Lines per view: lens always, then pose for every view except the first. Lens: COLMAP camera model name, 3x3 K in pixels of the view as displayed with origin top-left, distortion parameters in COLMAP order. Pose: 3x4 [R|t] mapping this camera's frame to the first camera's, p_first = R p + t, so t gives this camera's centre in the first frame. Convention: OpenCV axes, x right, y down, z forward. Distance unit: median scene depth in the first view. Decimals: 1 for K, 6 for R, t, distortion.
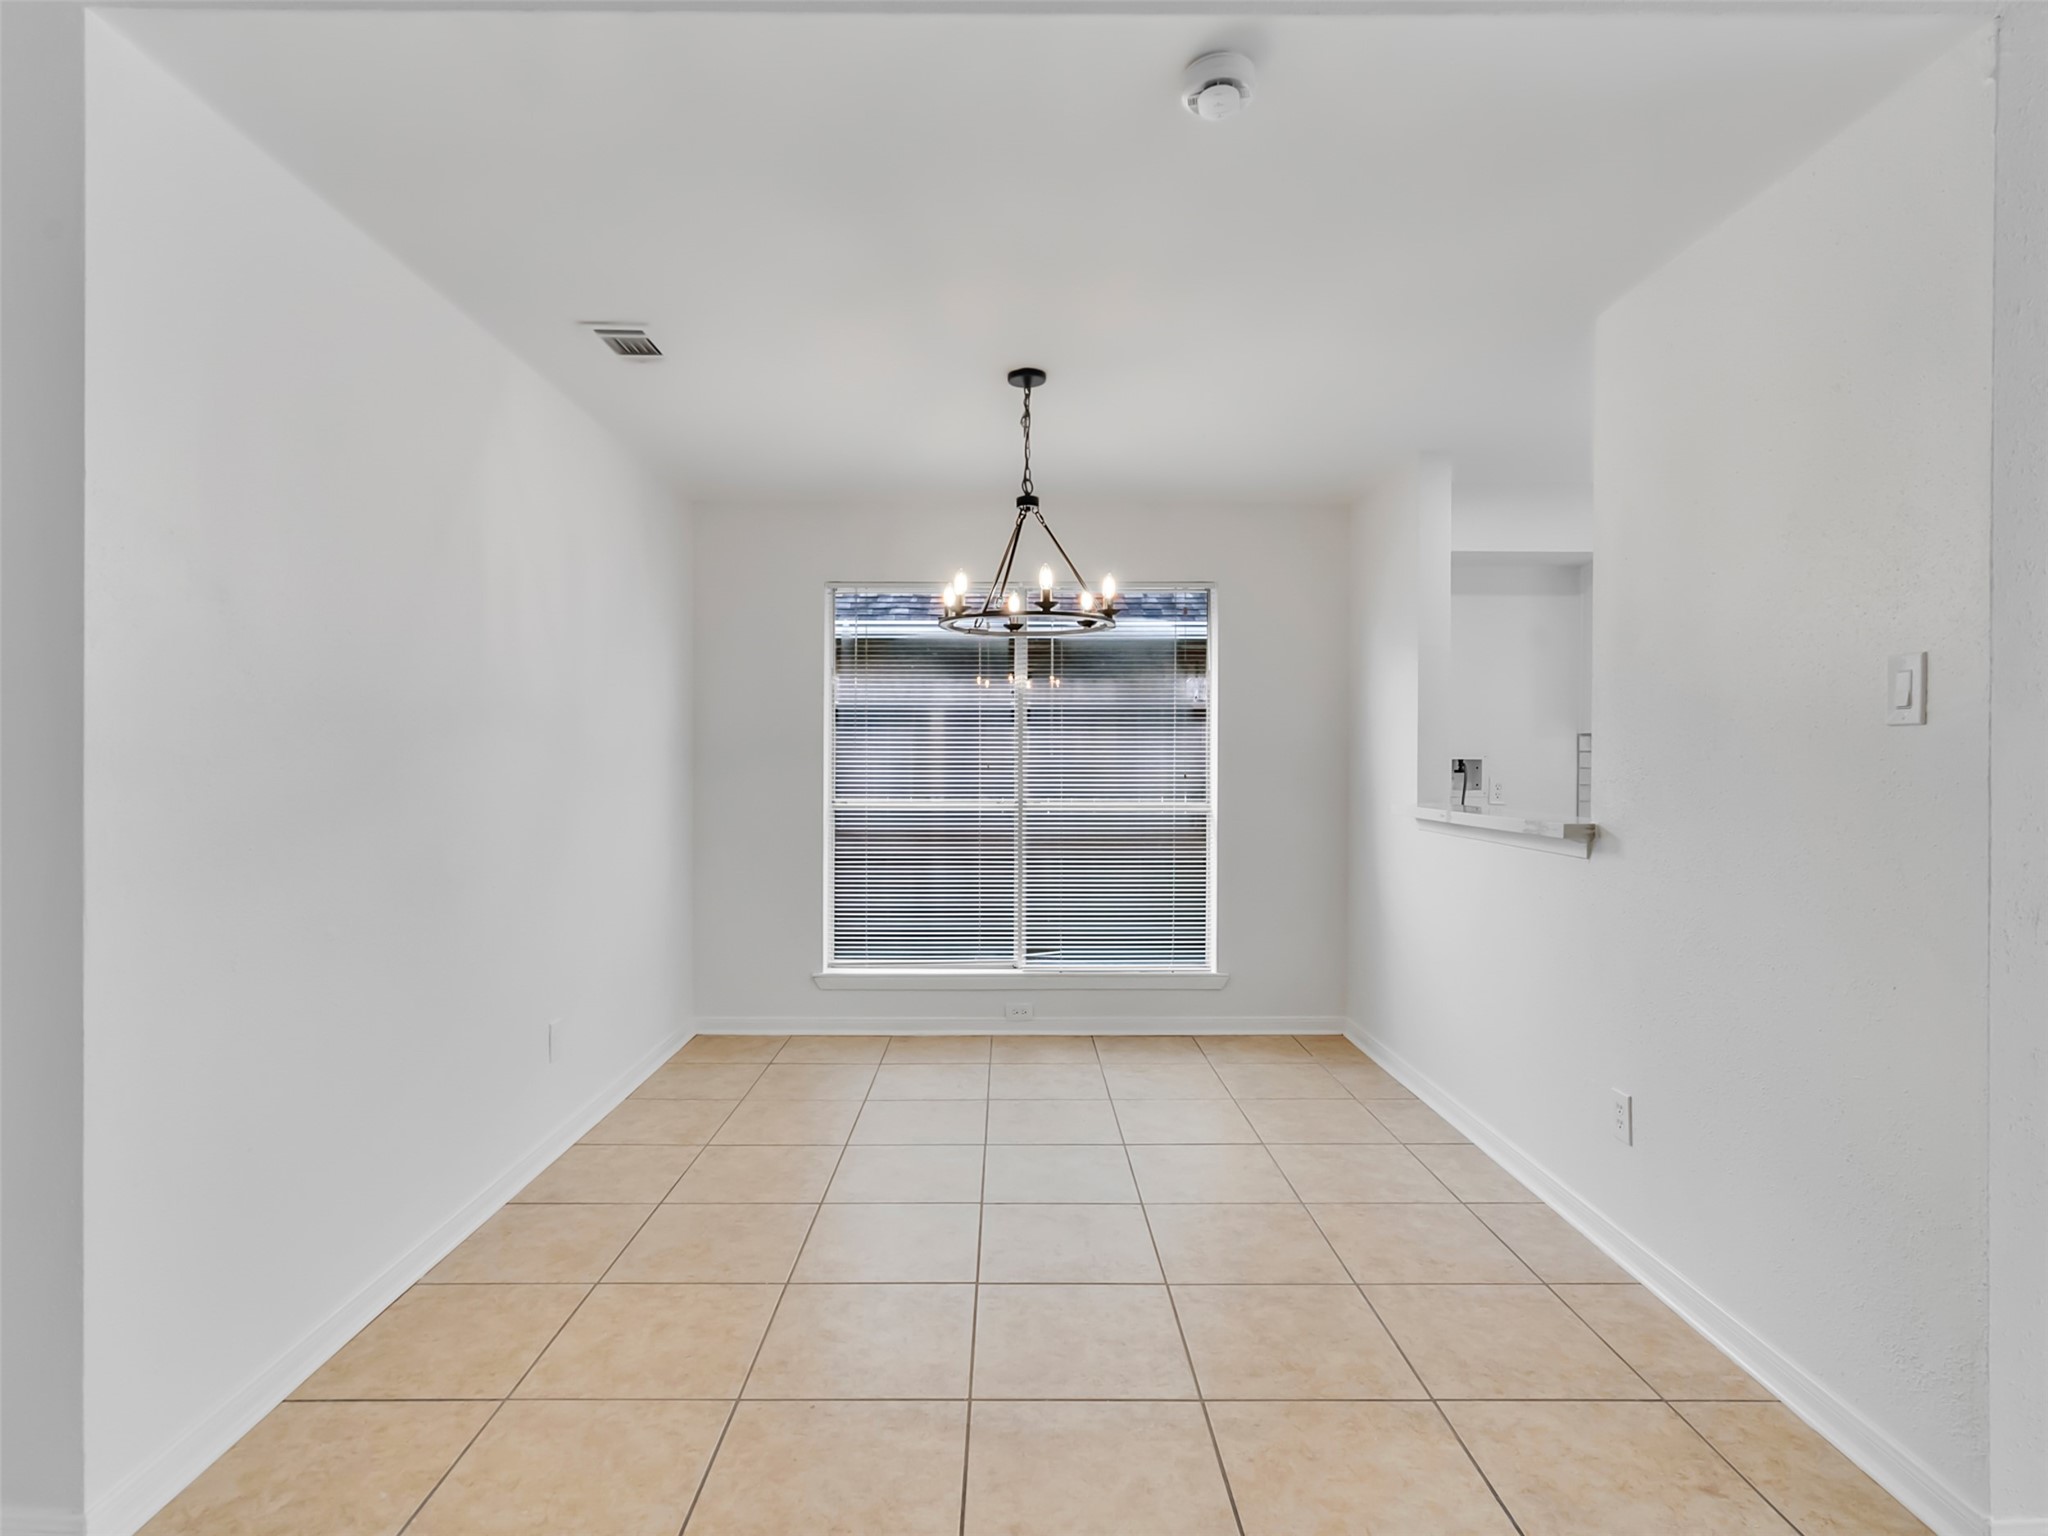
lens RADIAL K [[1053.6, 0, 1010.0], [0, 1053.6, 767.5], [0, 0, 1]] dist [-0.002863, 0.003222]
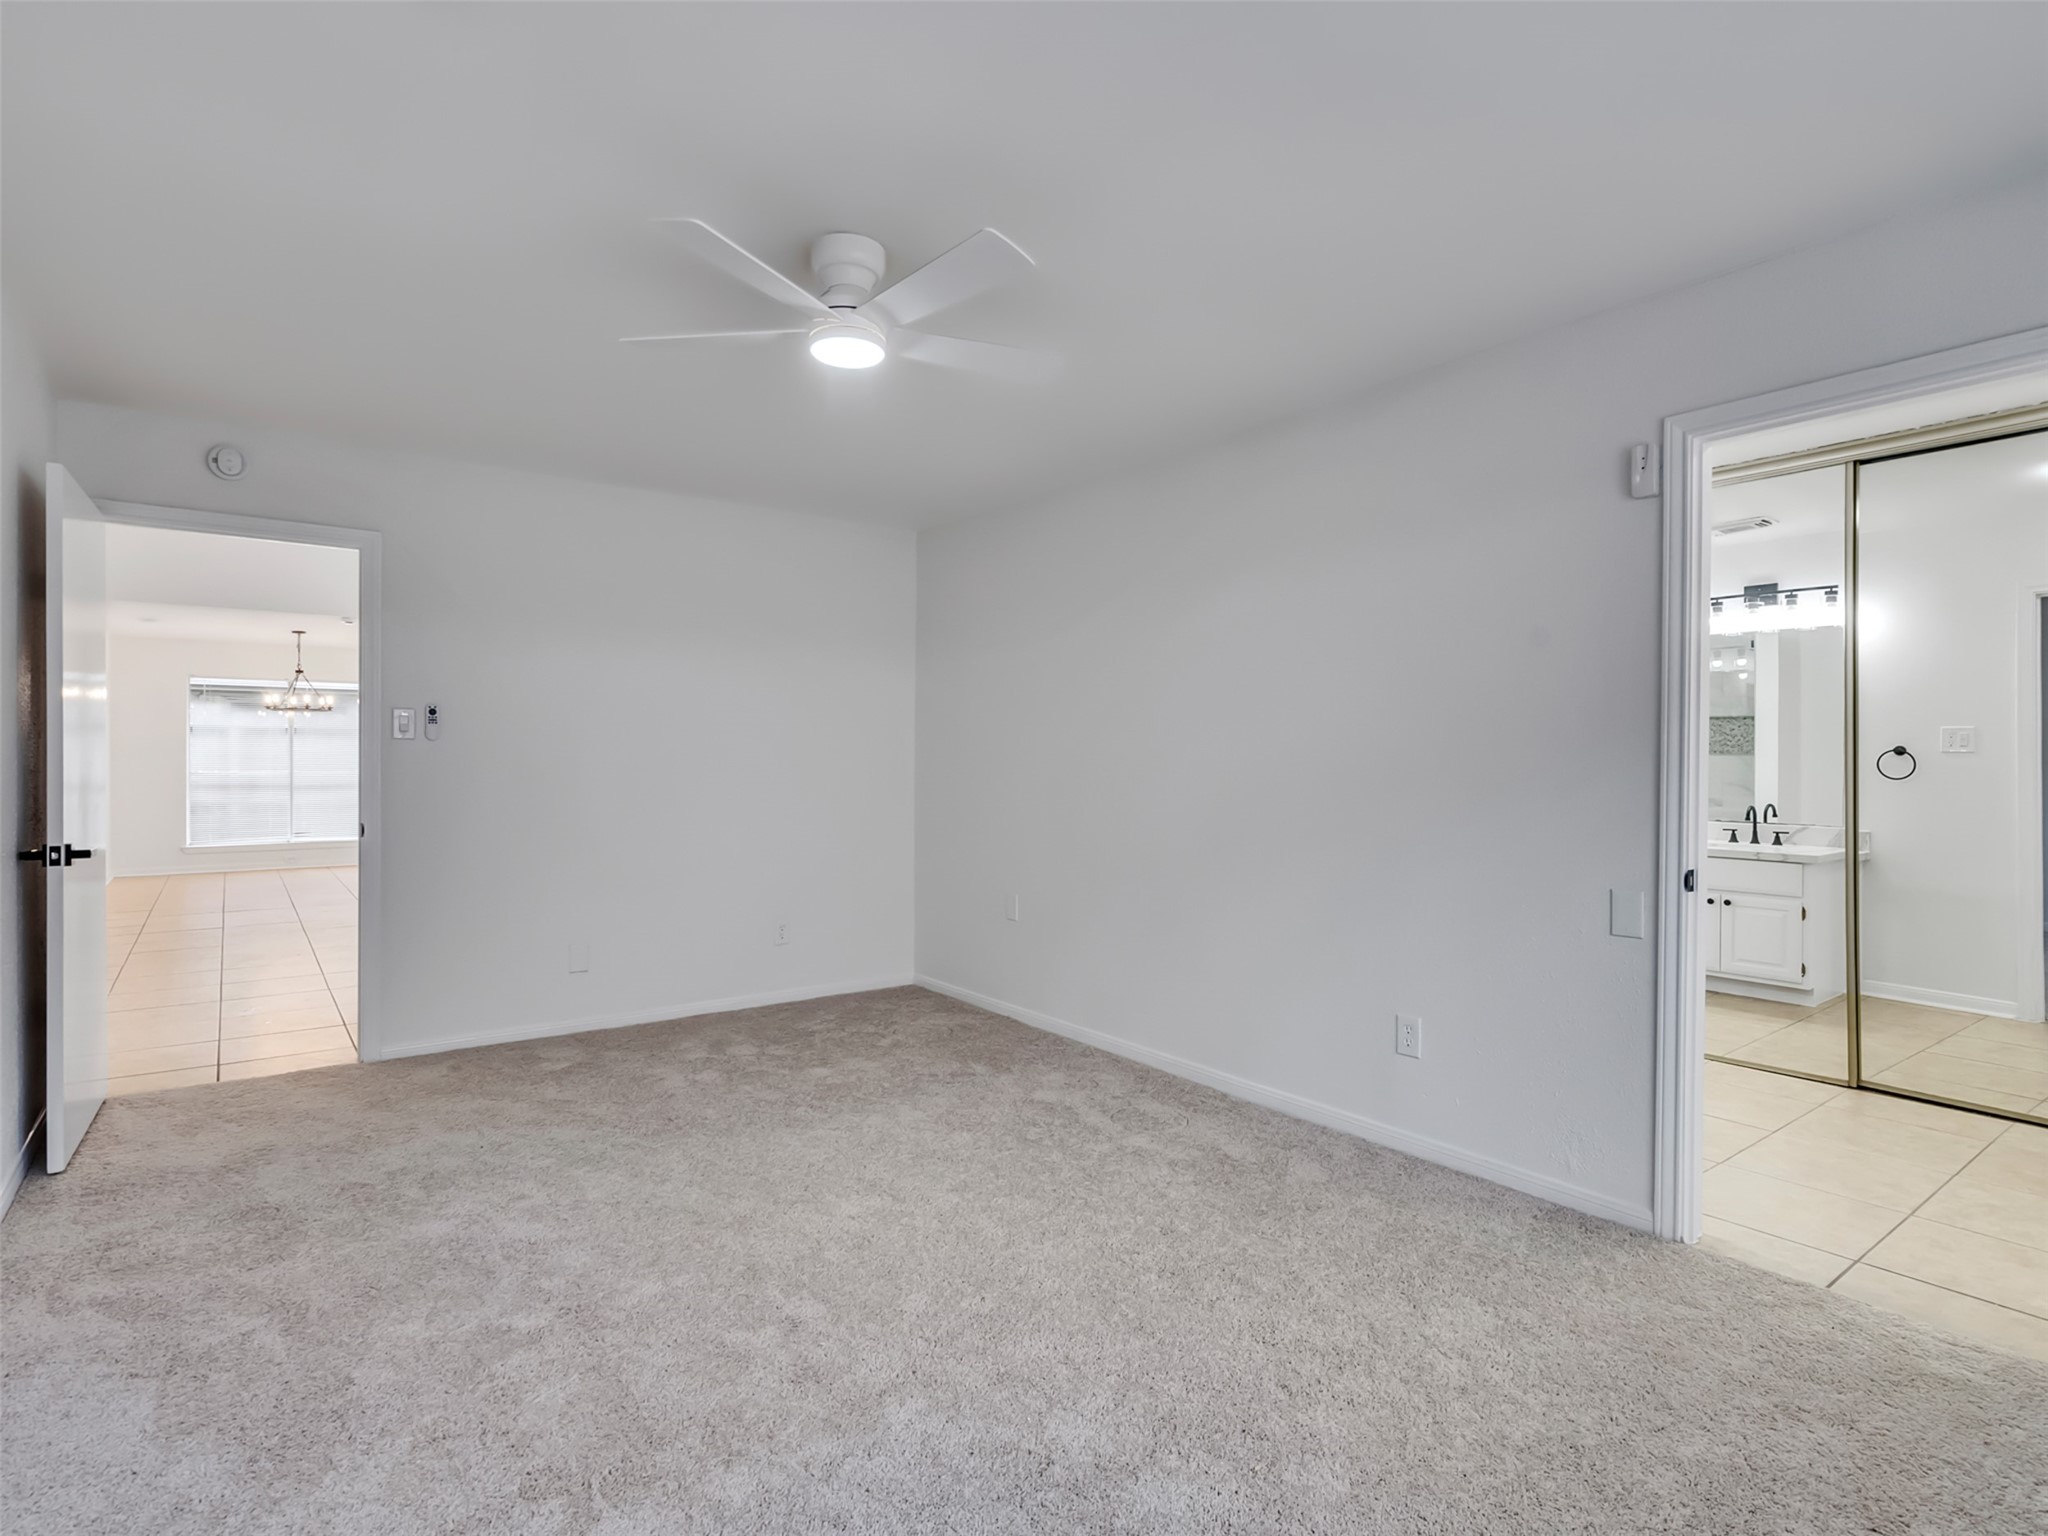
lens RADIAL K [[1053.6, 0, 1010.0], [0, 1053.6, 767.5], [0, 0, 1]] dist [-0.002863, 0.003222]
pose [[0.781922, -0.000930, 0.623375, -0.201783], [-0.004757, 0.999961, 0.007459, 0.002280], [-0.623358, -0.008797, 0.781887, -1.987590]]
